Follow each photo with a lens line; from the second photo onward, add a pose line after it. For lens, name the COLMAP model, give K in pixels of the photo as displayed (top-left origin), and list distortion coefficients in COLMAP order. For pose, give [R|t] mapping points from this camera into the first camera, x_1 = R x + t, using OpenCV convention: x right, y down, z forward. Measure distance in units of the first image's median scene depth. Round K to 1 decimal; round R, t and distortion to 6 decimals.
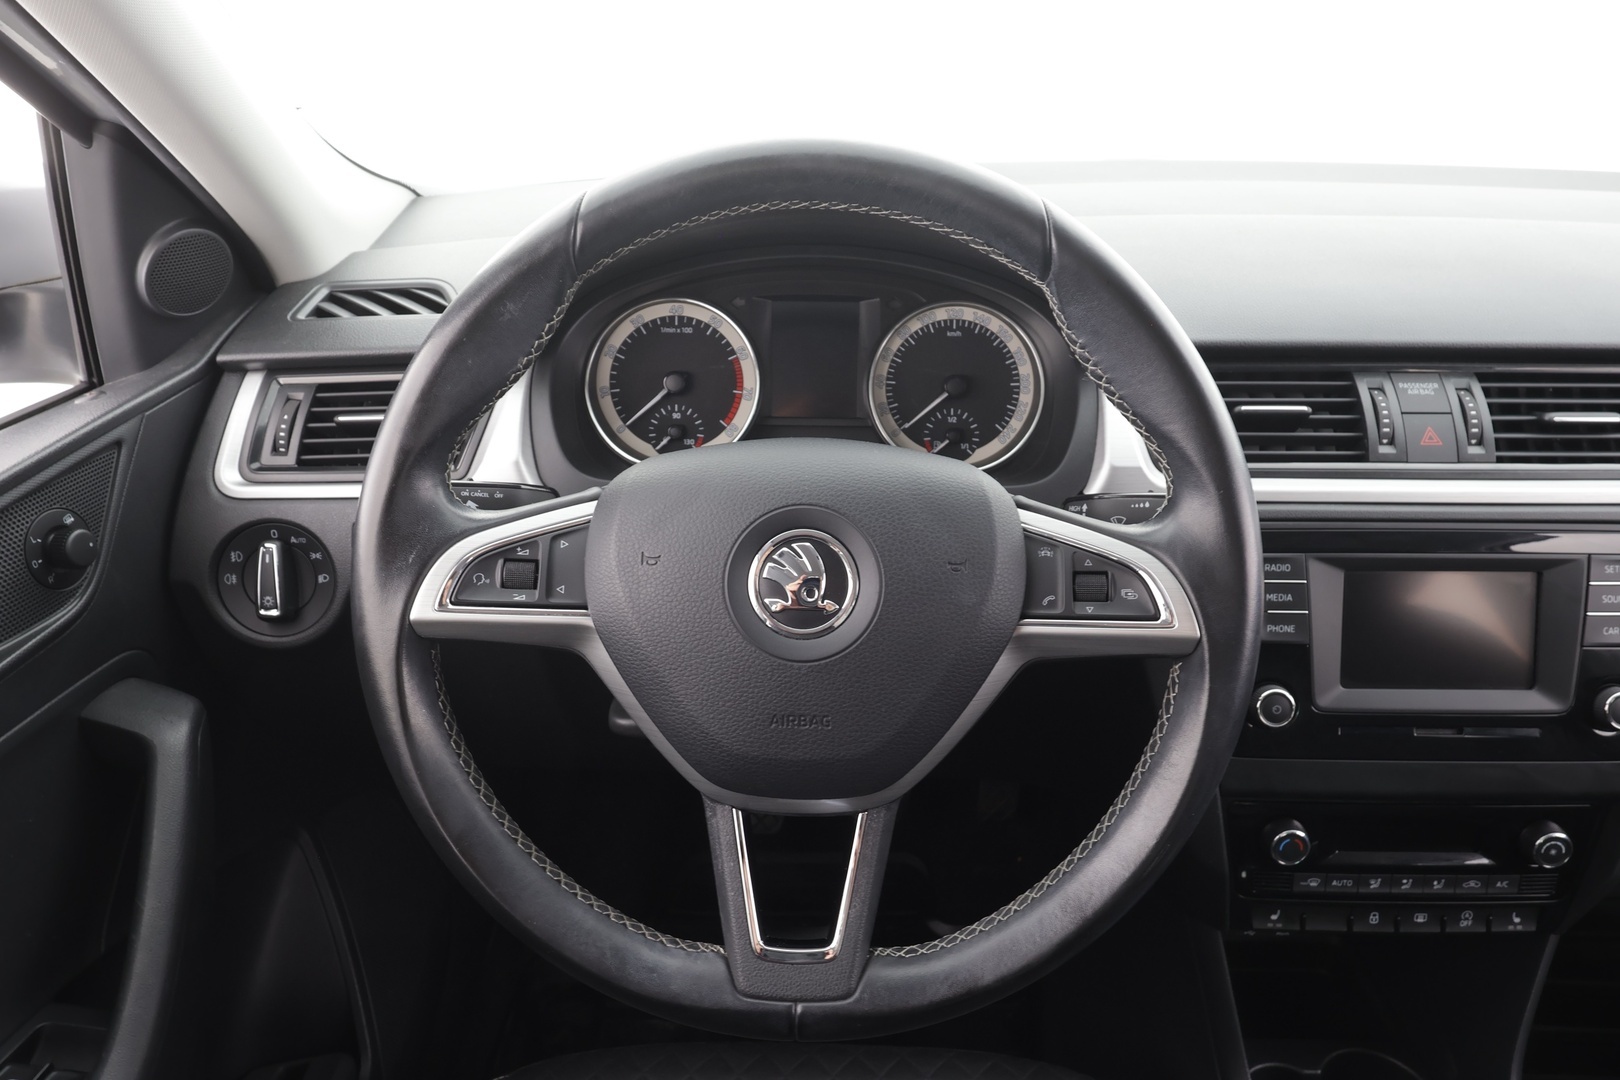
lens RADIAL K [[1095.7, 0, 815.2], [0, 1095.7, 547.7], [0, 0, 1]] dist [-0.000746, 0.001799]
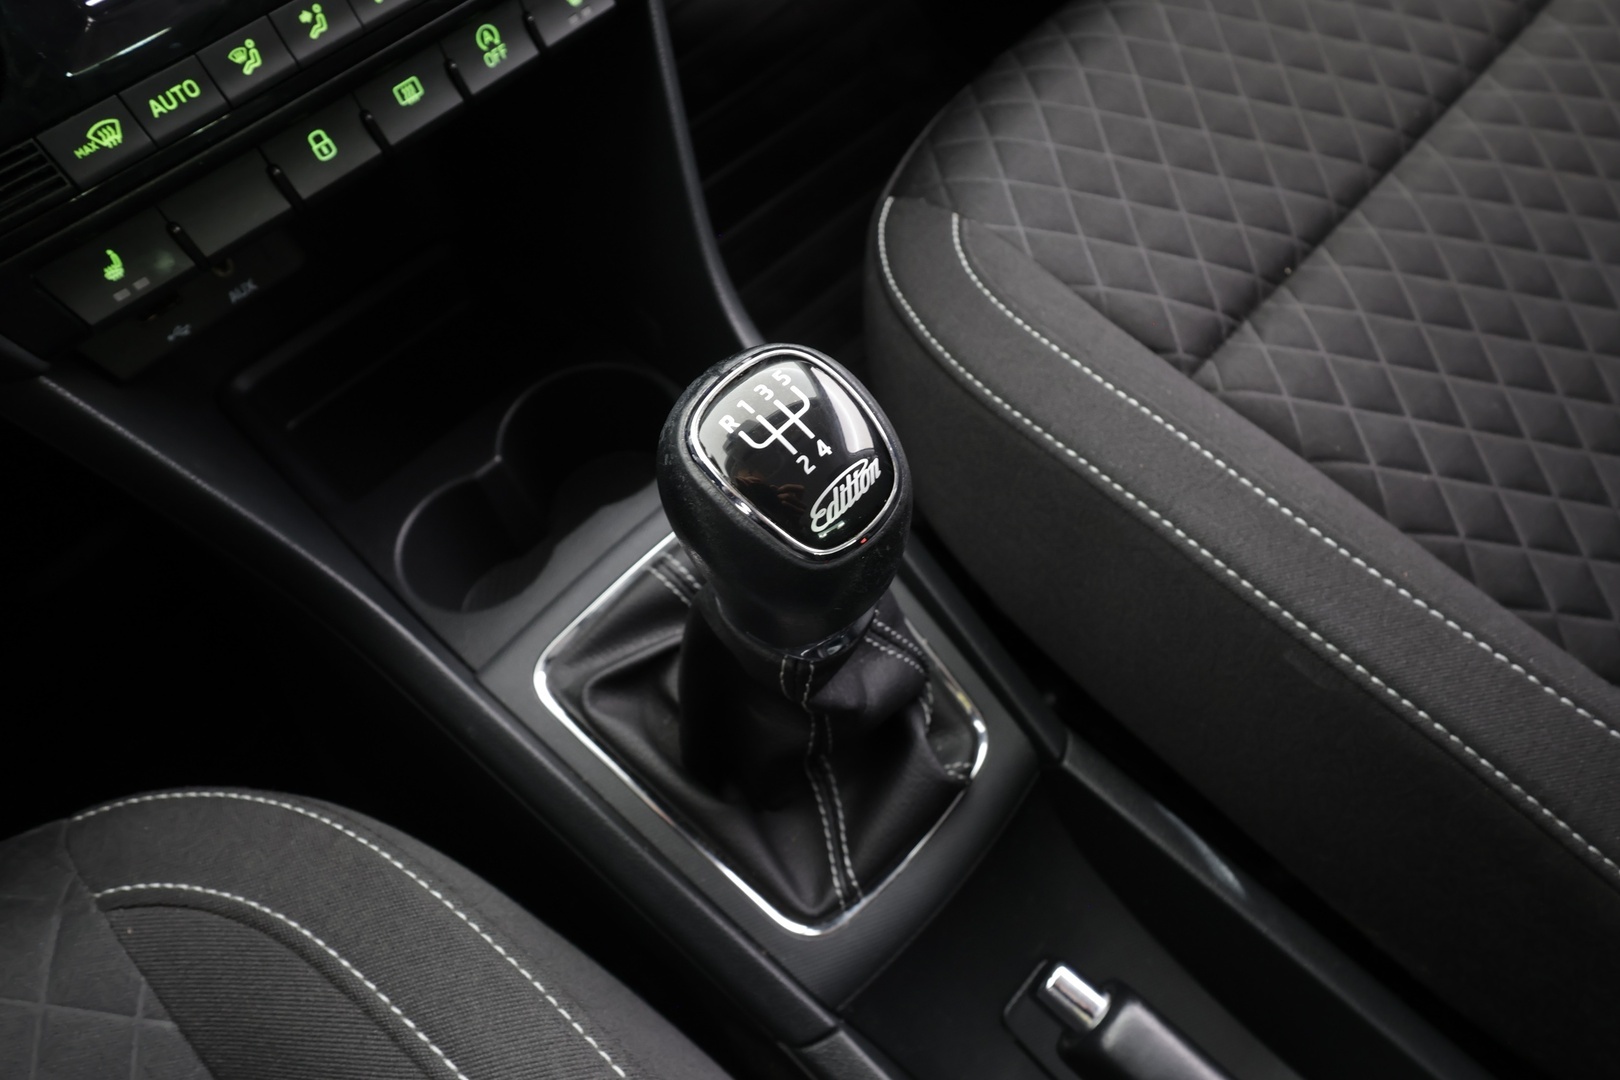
lens RADIAL K [[979.8, 0, 805.4], [0, 979.8, 539.8], [0, 0, 1]] dist [-0.003231, 0.004240]
pose [[0.674386, -0.652203, 0.346172, 0.421353], [0.387771, 0.711802, 0.585638, 0.309699], [-0.628361, -0.260710, 0.732934, 0.581206]]
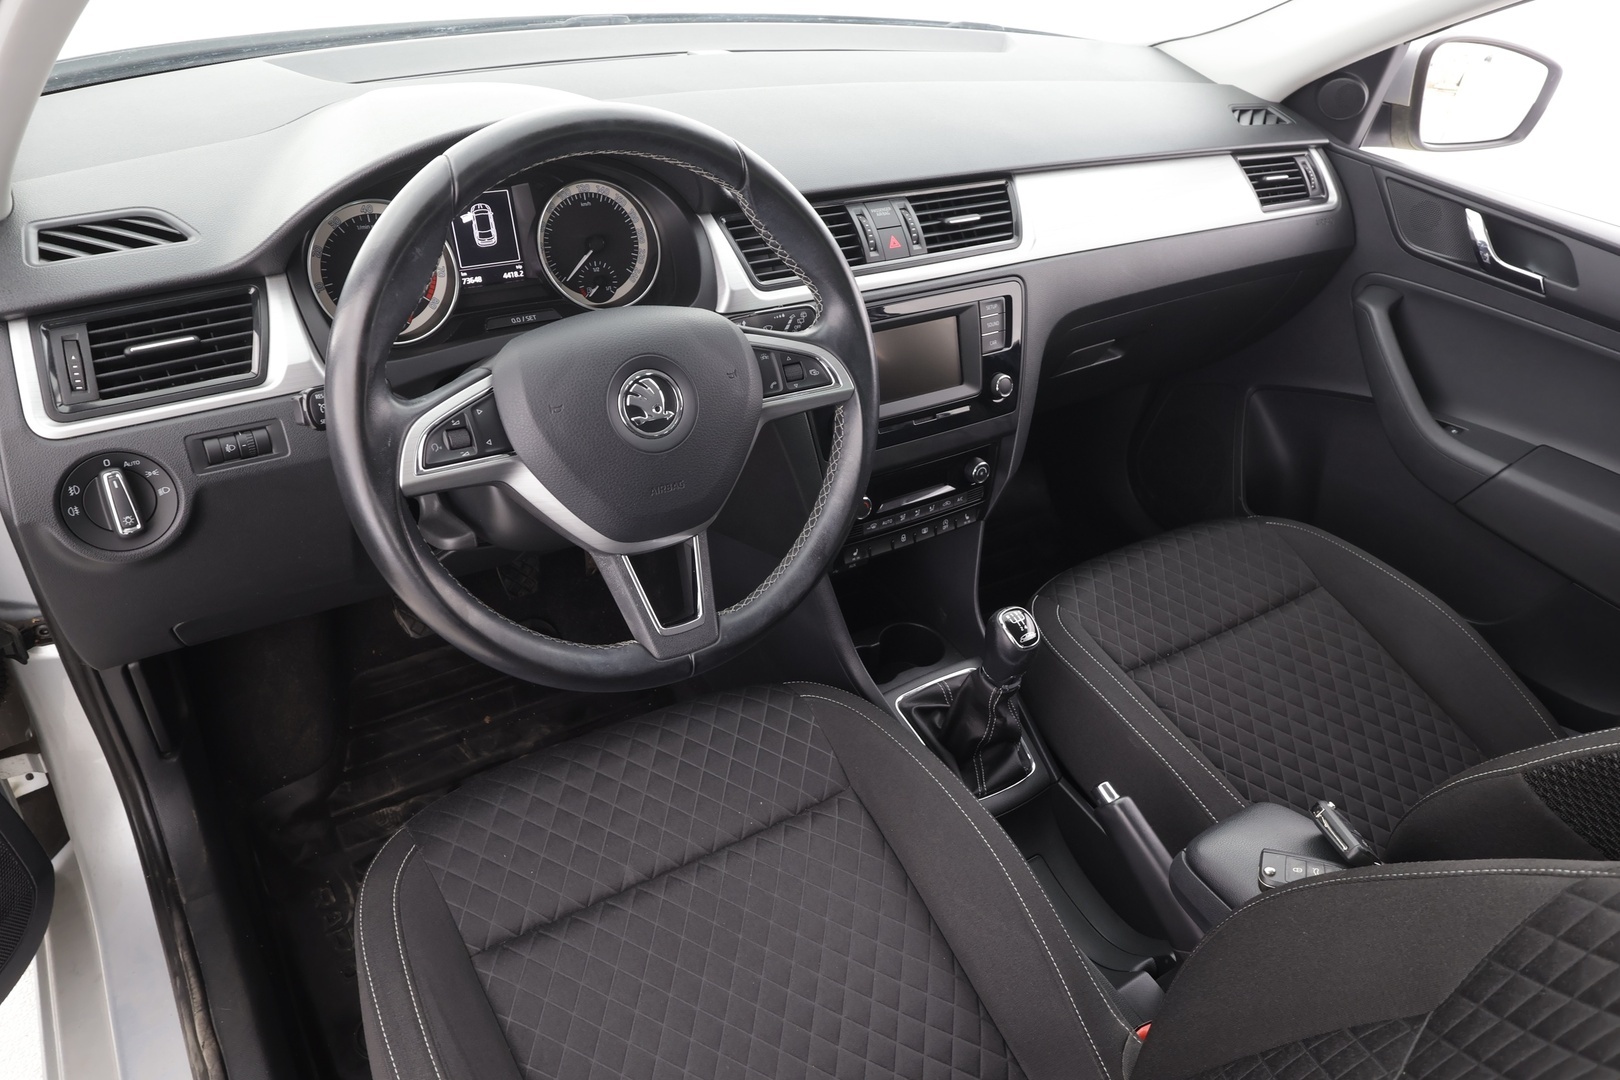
lens RADIAL K [[1095.7, 0, 802.0], [0, 1095.7, 546.9], [0, 0, 1]] dist [-0.000746, 0.001799]
pose [[0.826150, -0.266723, 0.496321, -0.475756], [0.165600, 0.956897, 0.238588, -0.078742], [-0.538565, -0.114919, 0.834710, -0.333625]]
